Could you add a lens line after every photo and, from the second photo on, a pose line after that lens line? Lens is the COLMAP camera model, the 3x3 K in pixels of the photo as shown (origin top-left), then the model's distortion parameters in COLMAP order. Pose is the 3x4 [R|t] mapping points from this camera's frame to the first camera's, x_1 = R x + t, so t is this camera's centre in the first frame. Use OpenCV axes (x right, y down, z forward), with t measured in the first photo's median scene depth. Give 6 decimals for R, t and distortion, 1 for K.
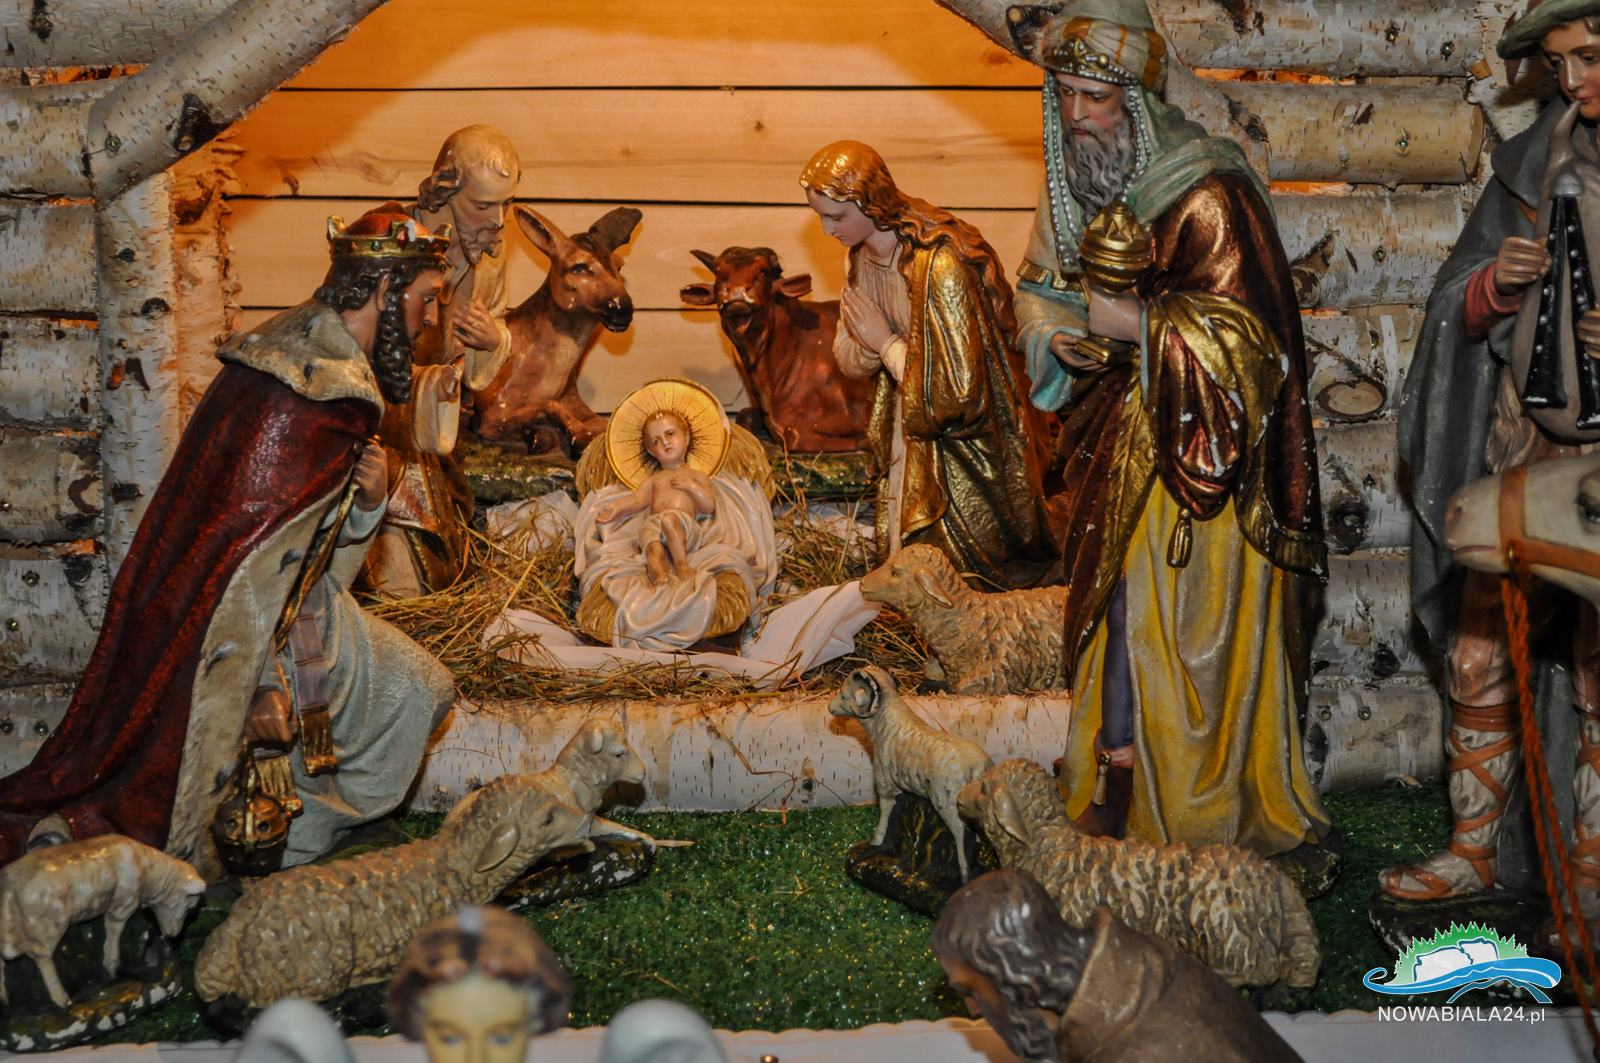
lens RADIAL K [[2734.6, 0, 800.0], [0, 2734.6, 531.5], [0, 0, 1]] dist [-0.011167, 0.070194]
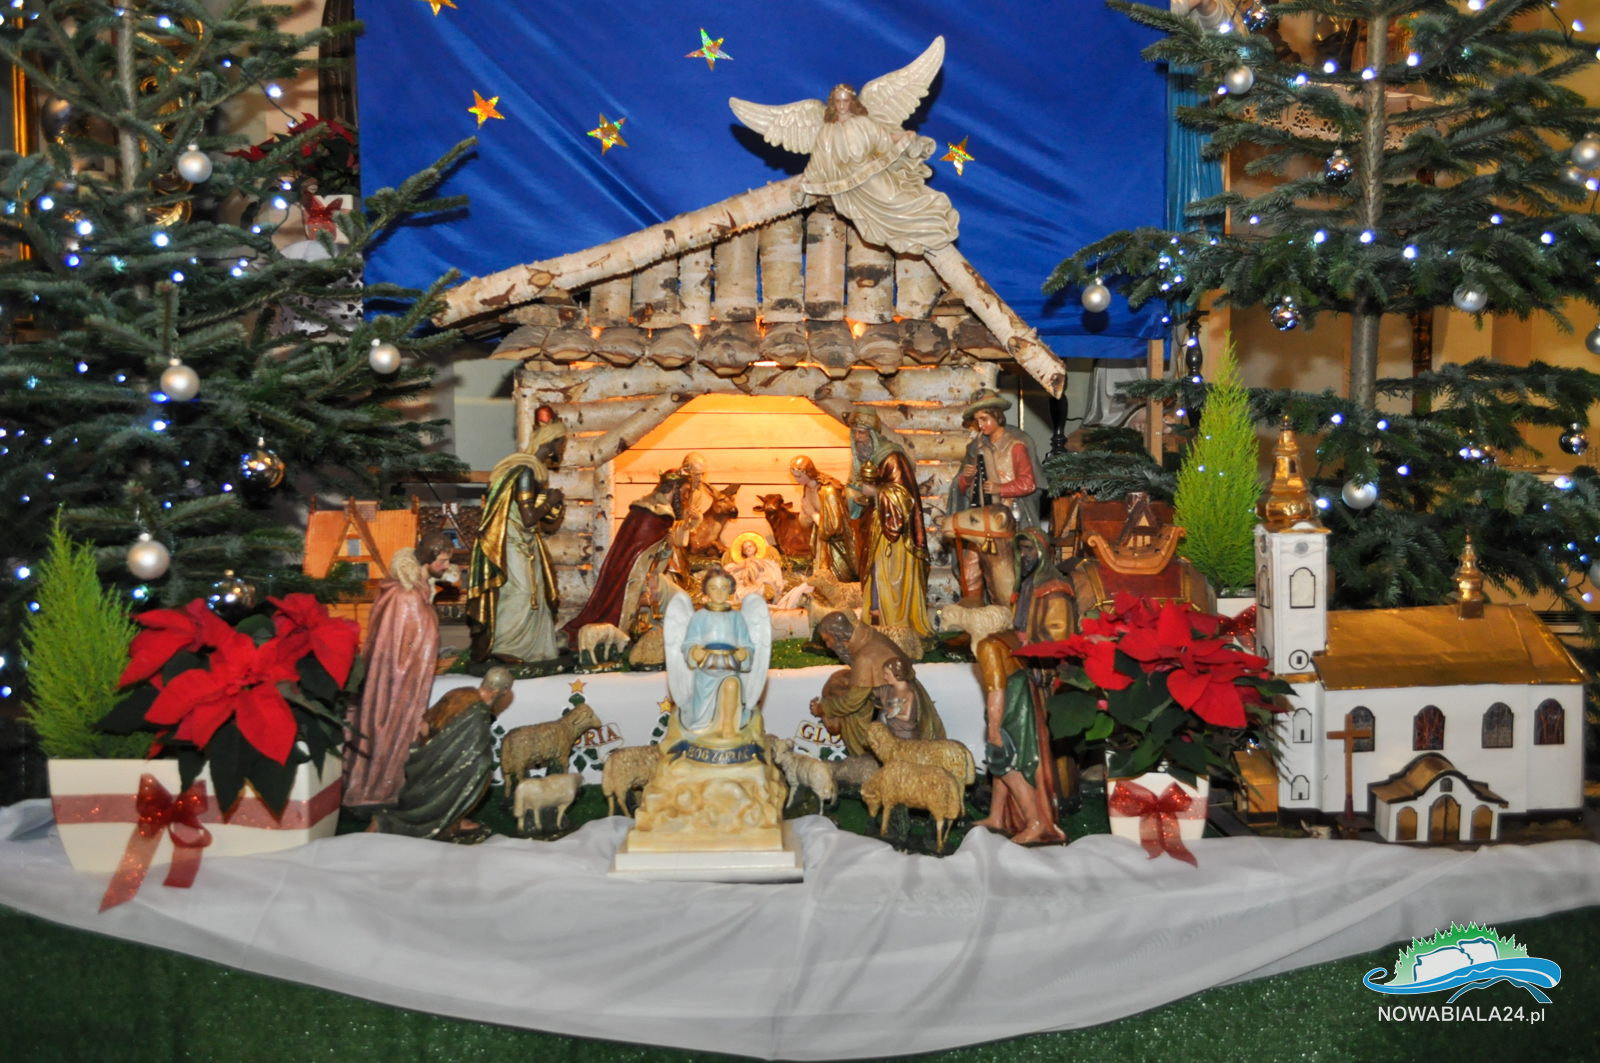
lens RADIAL K [[1444.7, 0, 800.0], [0, 1444.7, 531.5], [0, 0, 1]] dist [0.000868, -0.000027]
pose [[0.999932, -0.010740, -0.004558, 0.025762], [0.009942, 0.988800, -0.148914, 0.254523], [0.006106, 0.148859, 0.988840, -0.898515]]
